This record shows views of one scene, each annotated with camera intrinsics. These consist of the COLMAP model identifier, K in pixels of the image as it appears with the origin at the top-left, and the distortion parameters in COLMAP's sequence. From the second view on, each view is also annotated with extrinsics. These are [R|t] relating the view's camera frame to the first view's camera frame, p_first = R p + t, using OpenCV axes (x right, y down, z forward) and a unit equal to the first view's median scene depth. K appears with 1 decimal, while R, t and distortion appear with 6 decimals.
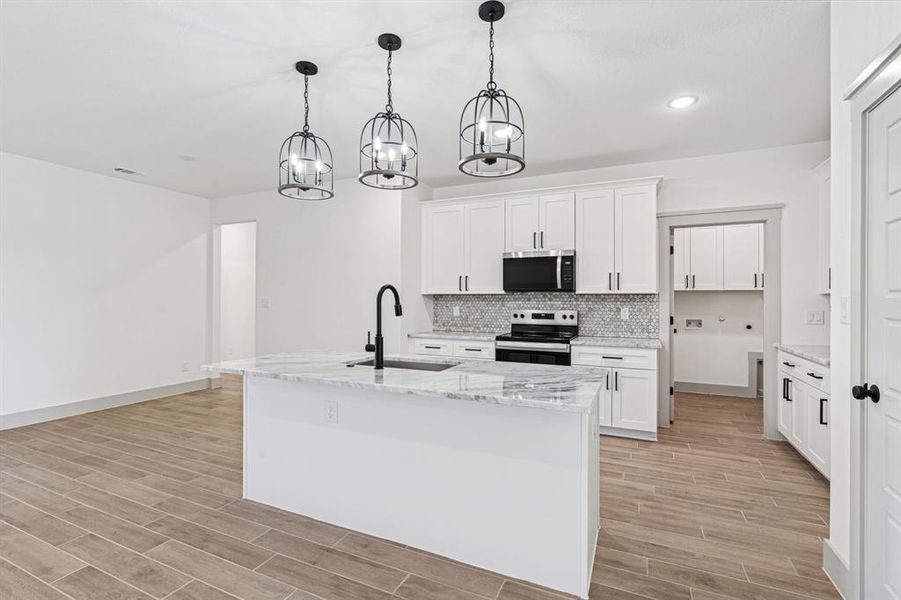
lens RADIAL K [[409.7, 0, 451.9], [0, 409.7, 301.2], [0, 0, 1]] dist [-0.002855, 0.000484]
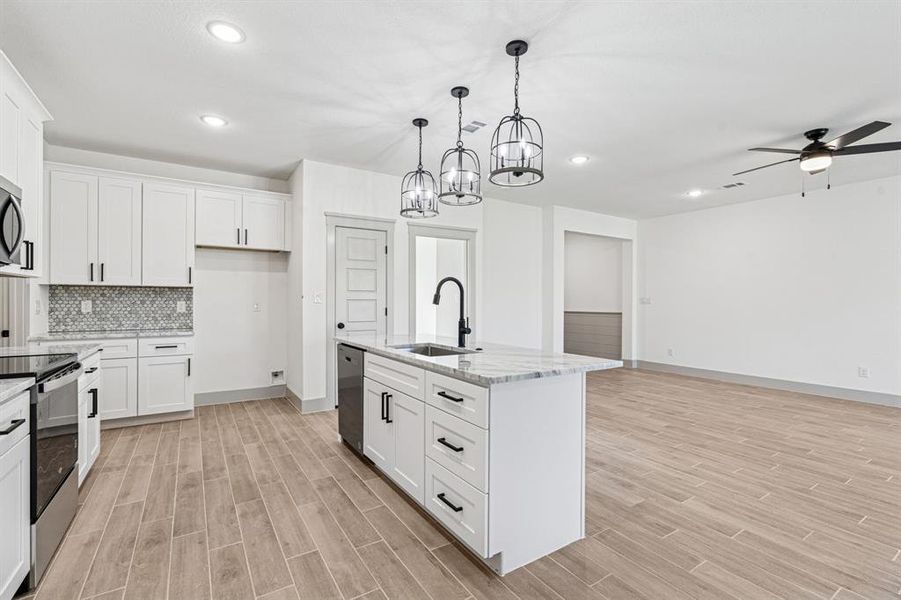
lens RADIAL K [[409.7, 0, 451.9], [0, 409.7, 301.2], [0, 0, 1]] dist [-0.002855, 0.000484]
pose [[-0.843059, -0.007234, 0.537773, -0.460071], [-0.005349, 0.999973, 0.005066, 0.012689], [-0.537795, 0.001394, -0.843075, 1.160586]]
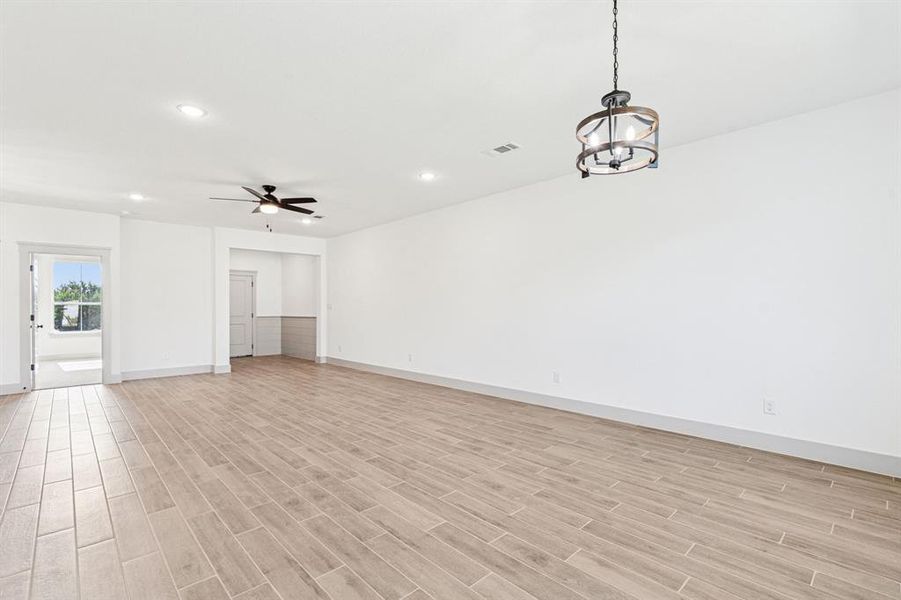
lens RADIAL K [[416.5, 0, 452.5], [0, 416.5, 288.0], [0, 0, 1]] dist [-0.001718, 0.000194]
pose [[-0.923827, 0.021801, 0.382189, -1.634353], [0.005649, 0.999045, -0.043333, 0.018255], [-0.382768, -0.037873, -0.923068, 0.959760]]
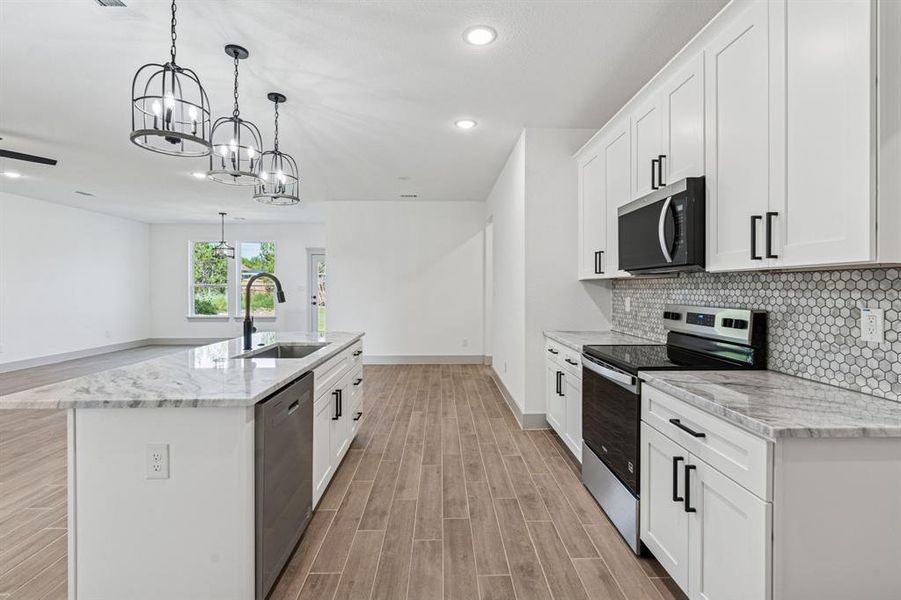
lens RADIAL K [[416.5, 0, 452.5], [0, 416.5, 288.0], [0, 0, 1]] dist [-0.001718, 0.000194]
pose [[0.446897, -0.000809, -0.894585, 0.608441], [-0.002416, 0.999995, -0.002112, 0.000473], [0.894582, 0.003105, 0.446892, 0.560435]]
